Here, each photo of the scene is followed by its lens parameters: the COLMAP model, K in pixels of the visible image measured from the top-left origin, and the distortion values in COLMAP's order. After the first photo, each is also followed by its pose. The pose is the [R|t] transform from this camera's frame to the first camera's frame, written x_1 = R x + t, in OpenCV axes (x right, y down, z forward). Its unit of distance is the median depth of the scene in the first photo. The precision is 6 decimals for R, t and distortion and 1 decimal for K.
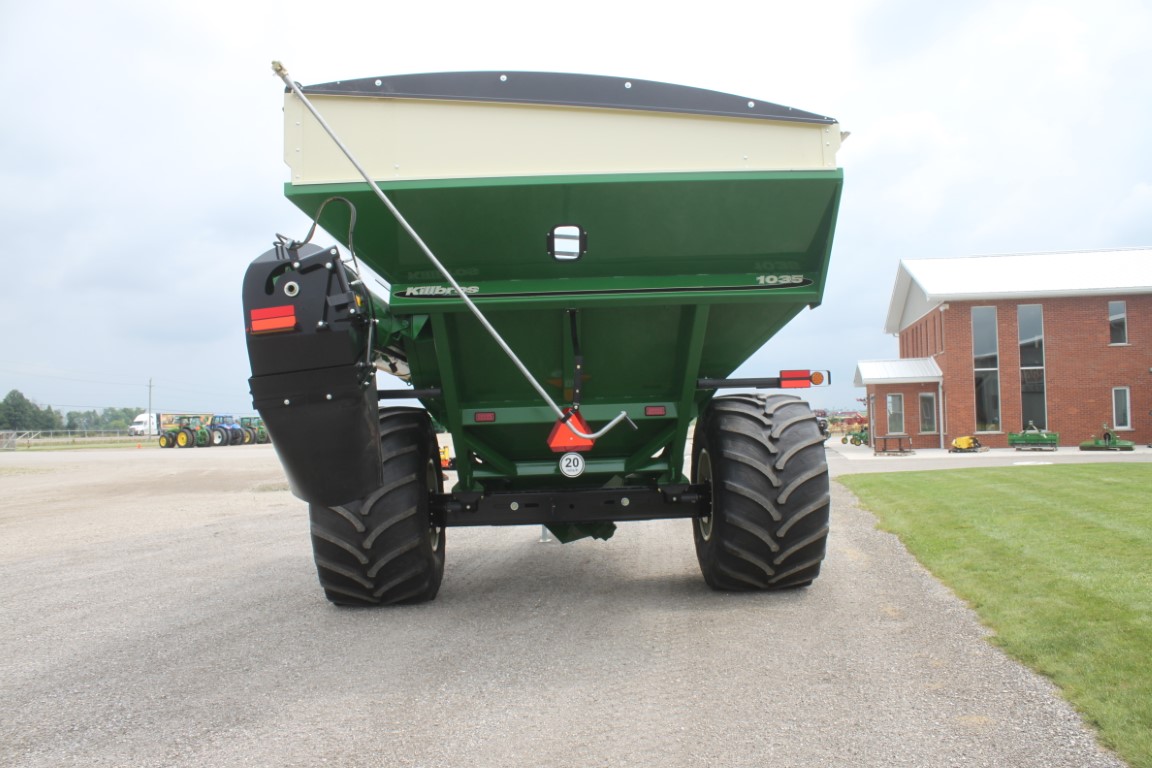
lens RADIAL K [[1000.7, 0, 575.5], [0, 1000.7, 385.6], [0, 0, 1]] dist [-0.077707, 0.081849]
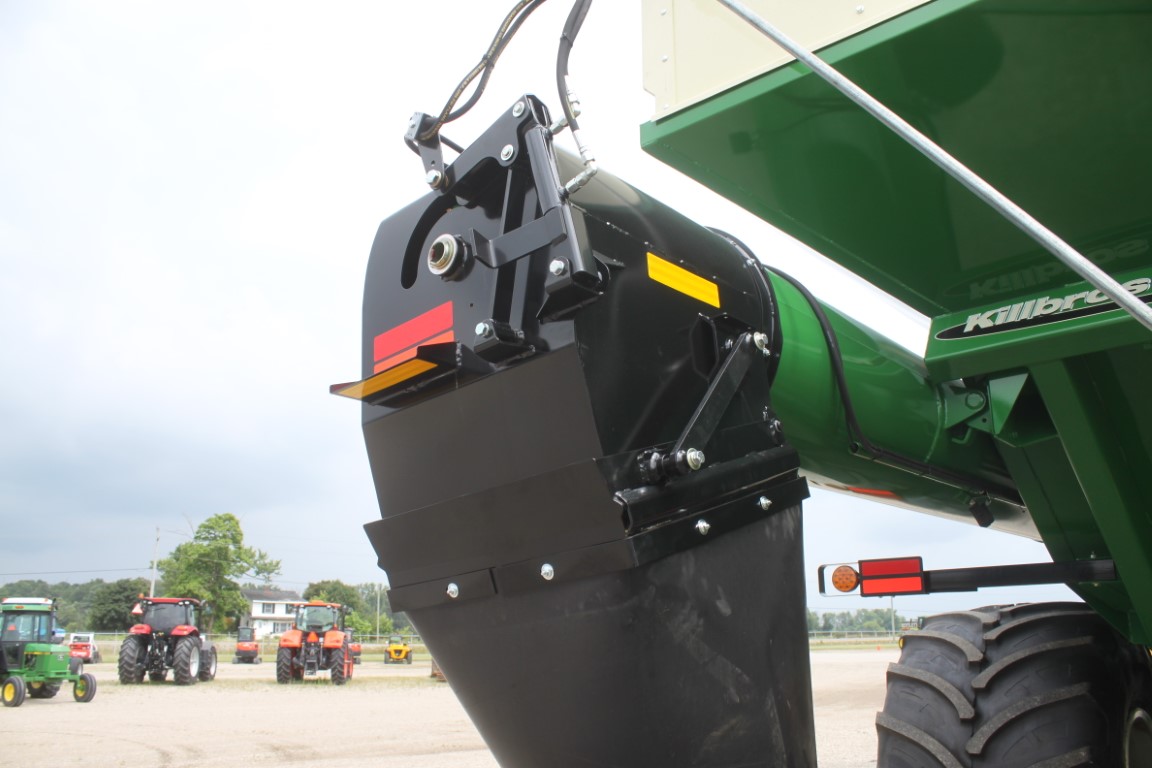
lens RADIAL K [[1000.7, 0, 576.7], [0, 1000.7, 390.0], [0, 0, 1]] dist [-0.077707, 0.081849]
pose [[0.754816, -0.148745, -0.638849, -0.028708], [0.022997, 0.979351, -0.200854, 0.014223], [0.655533, 0.136916, 0.742651, 0.580491]]
